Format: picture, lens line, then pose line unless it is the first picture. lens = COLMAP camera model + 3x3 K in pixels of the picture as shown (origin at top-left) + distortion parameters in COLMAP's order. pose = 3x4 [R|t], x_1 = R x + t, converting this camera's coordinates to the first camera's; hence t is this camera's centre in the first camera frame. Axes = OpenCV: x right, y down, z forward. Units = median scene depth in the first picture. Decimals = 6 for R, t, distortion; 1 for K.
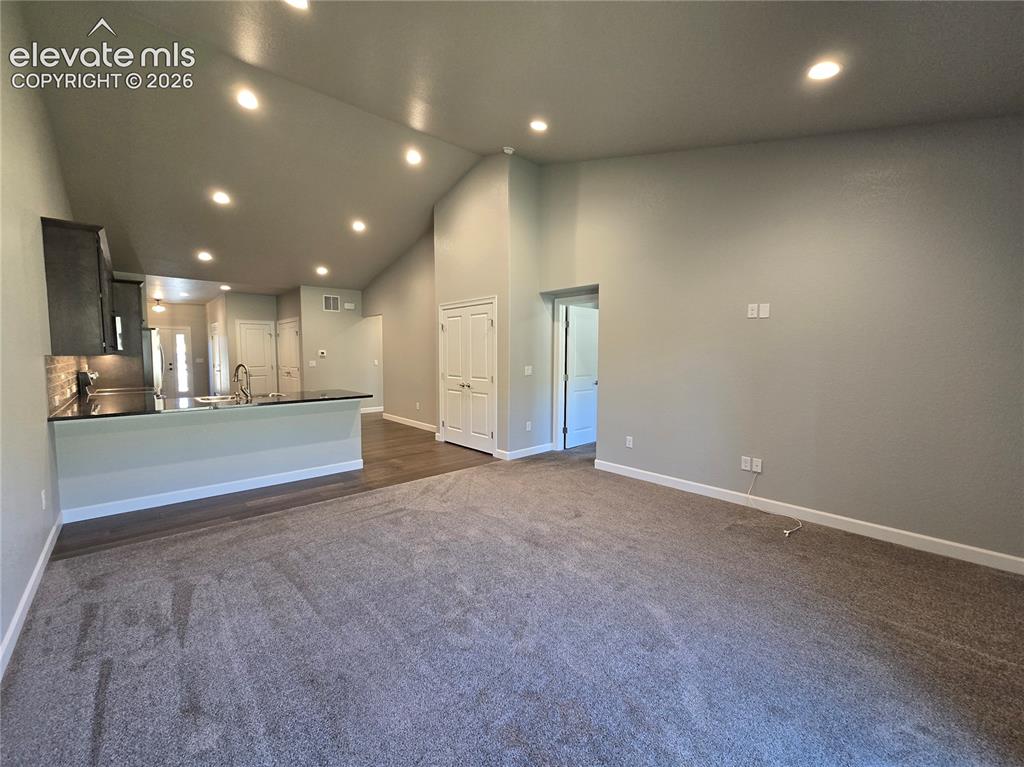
lens RADIAL K [[417.8, 0, 513.7], [0, 417.8, 377.7], [0, 0, 1]] dist [0.001364, 0.000255]
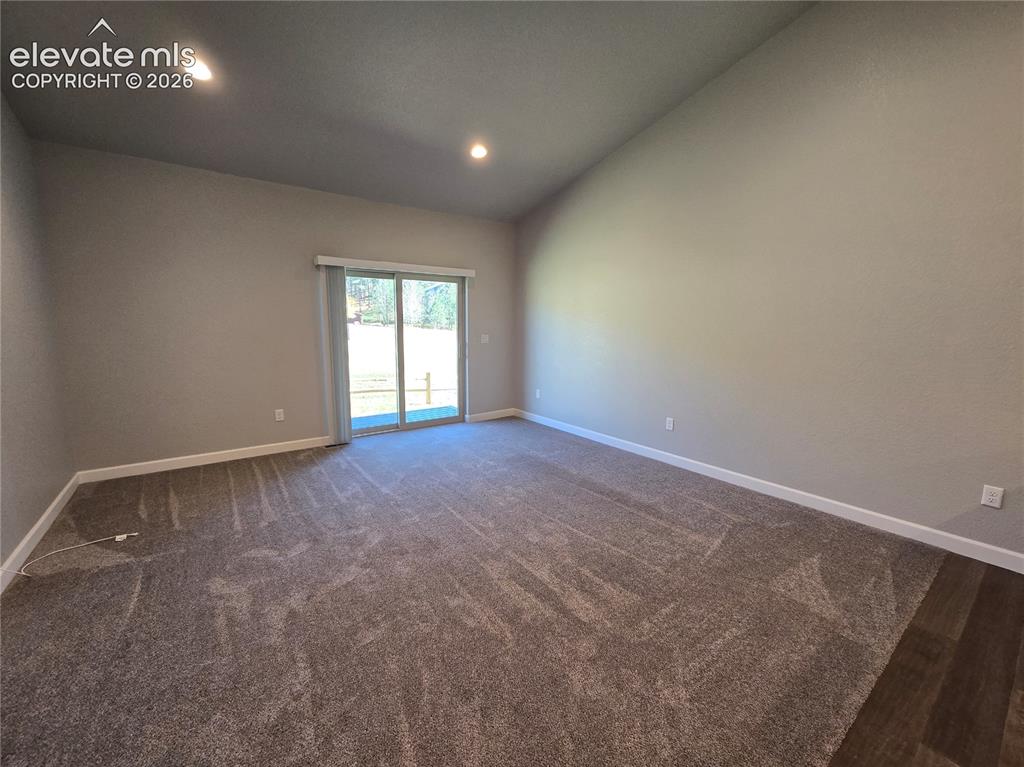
lens RADIAL K [[417.8, 0, 513.7], [0, 417.8, 377.7], [0, 0, 1]] dist [0.001364, 0.000255]
pose [[-0.994397, -0.025544, 0.102575, -0.190222], [-0.005066, 0.980765, 0.195128, -0.103283], [-0.105586, 0.193515, -0.975399, 1.671540]]
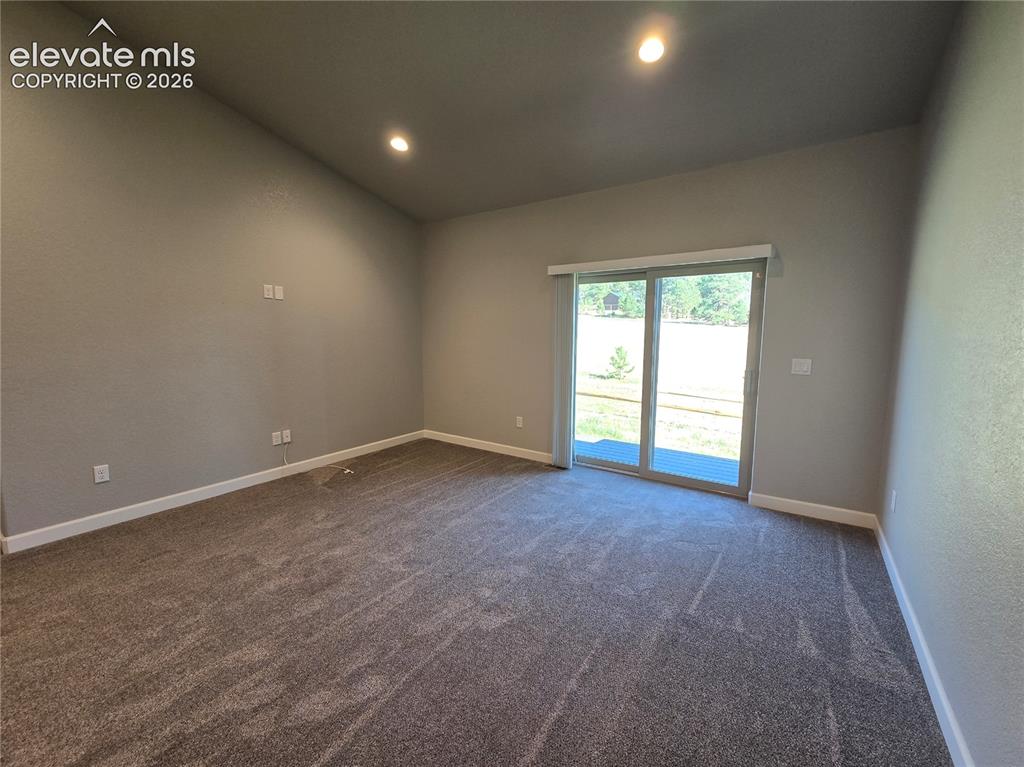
lens RADIAL K [[417.8, 0, 513.7], [0, 417.8, 377.7], [0, 0, 1]] dist [0.001364, 0.000255]
pose [[-0.219006, -0.112812, 0.969180, -0.685546], [0.058783, 0.989964, 0.128514, -0.054020], [-0.973951, 0.085117, -0.210177, 0.754020]]
